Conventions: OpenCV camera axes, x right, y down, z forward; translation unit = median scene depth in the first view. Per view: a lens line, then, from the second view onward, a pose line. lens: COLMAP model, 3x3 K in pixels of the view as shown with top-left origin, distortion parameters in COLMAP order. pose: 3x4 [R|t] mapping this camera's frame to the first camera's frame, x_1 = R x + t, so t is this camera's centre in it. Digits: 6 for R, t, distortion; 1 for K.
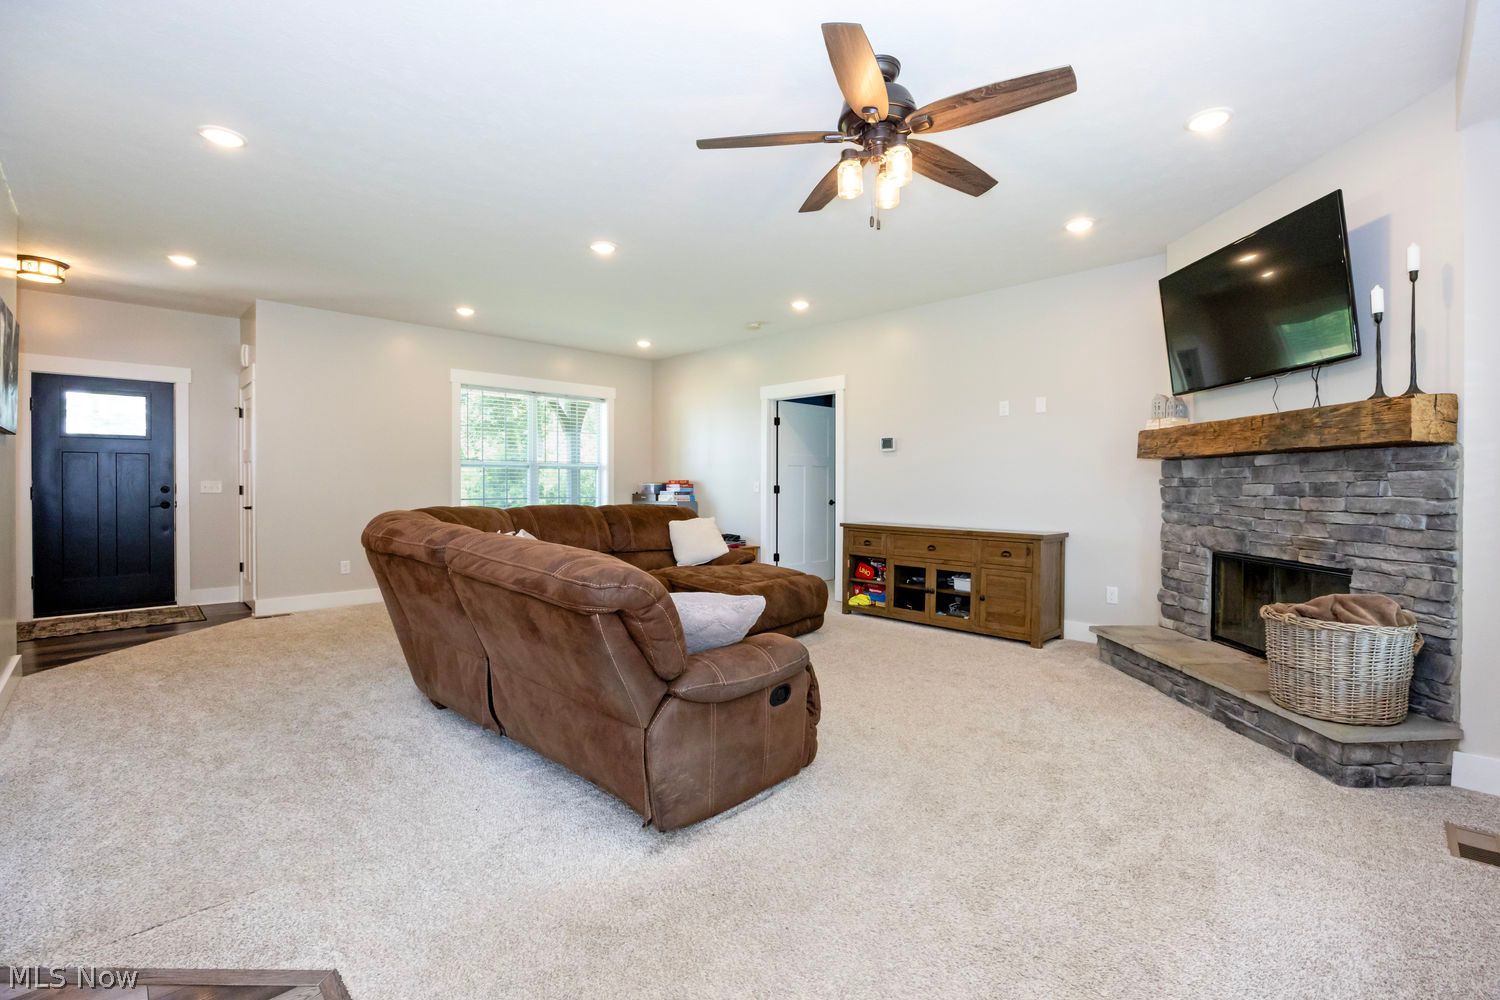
lens RADIAL K [[674.8, 0, 750.6], [0, 674.8, 491.2], [0, 0, 1]] dist [0.002882, 0.000148]
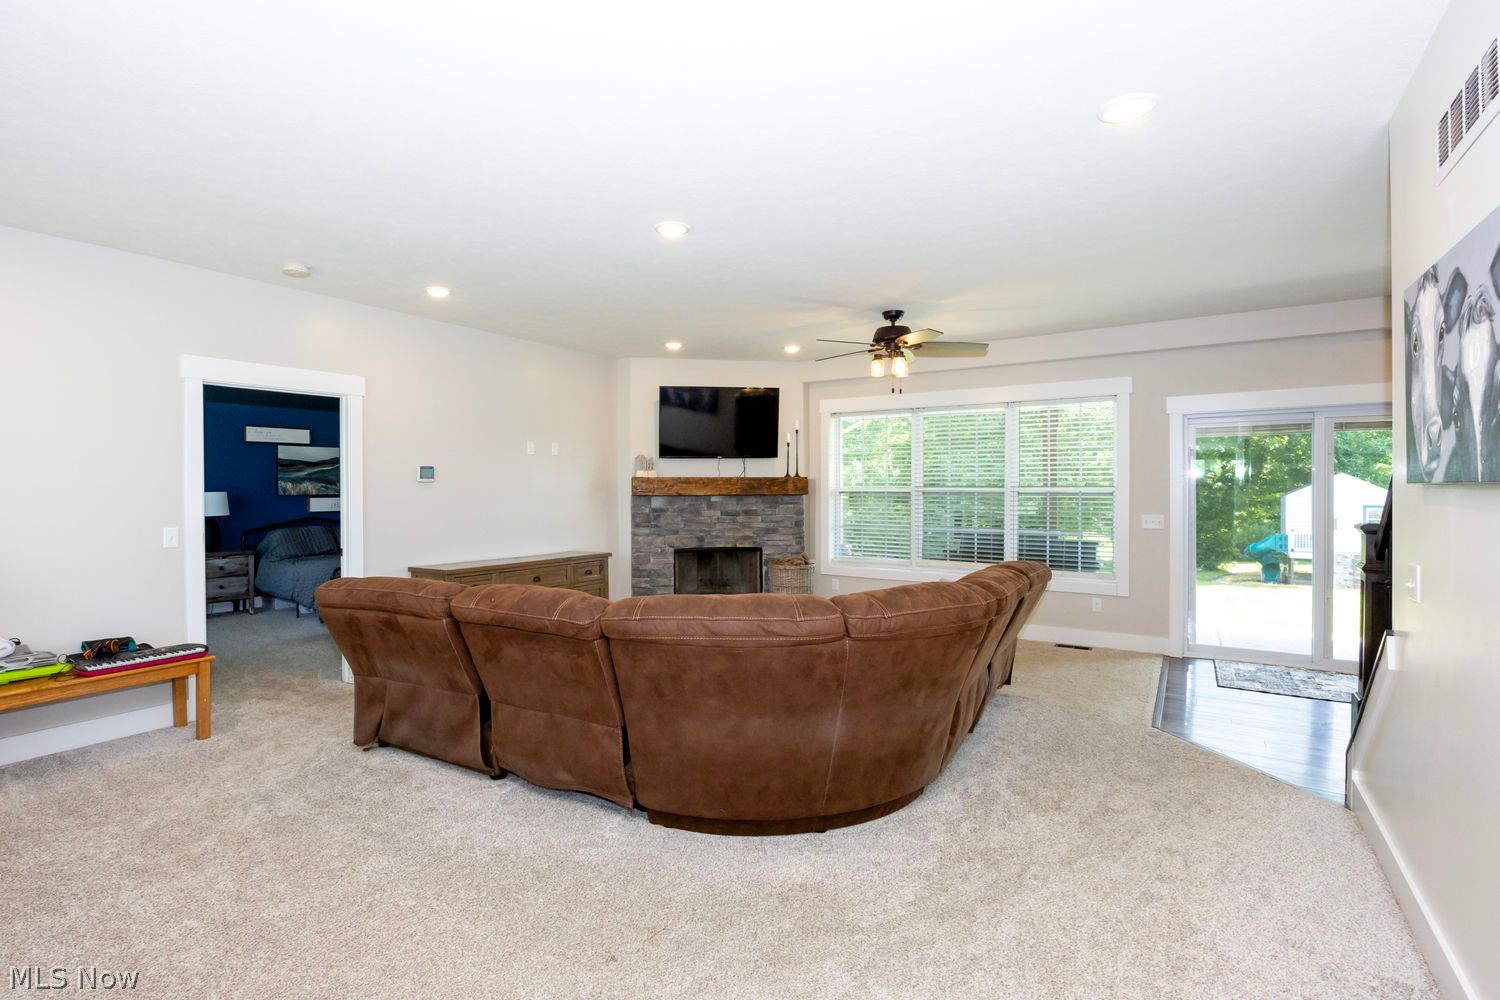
lens RADIAL K [[674.8, 0, 751.9], [0, 674.8, 494.6], [0, 0, 1]] dist [0.002882, 0.000148]
pose [[-0.184008, -0.009269, 0.982881, -1.190112], [0.014423, 0.999822, 0.012129, -0.078763], [-0.982819, 0.016408, -0.183841, 1.239590]]
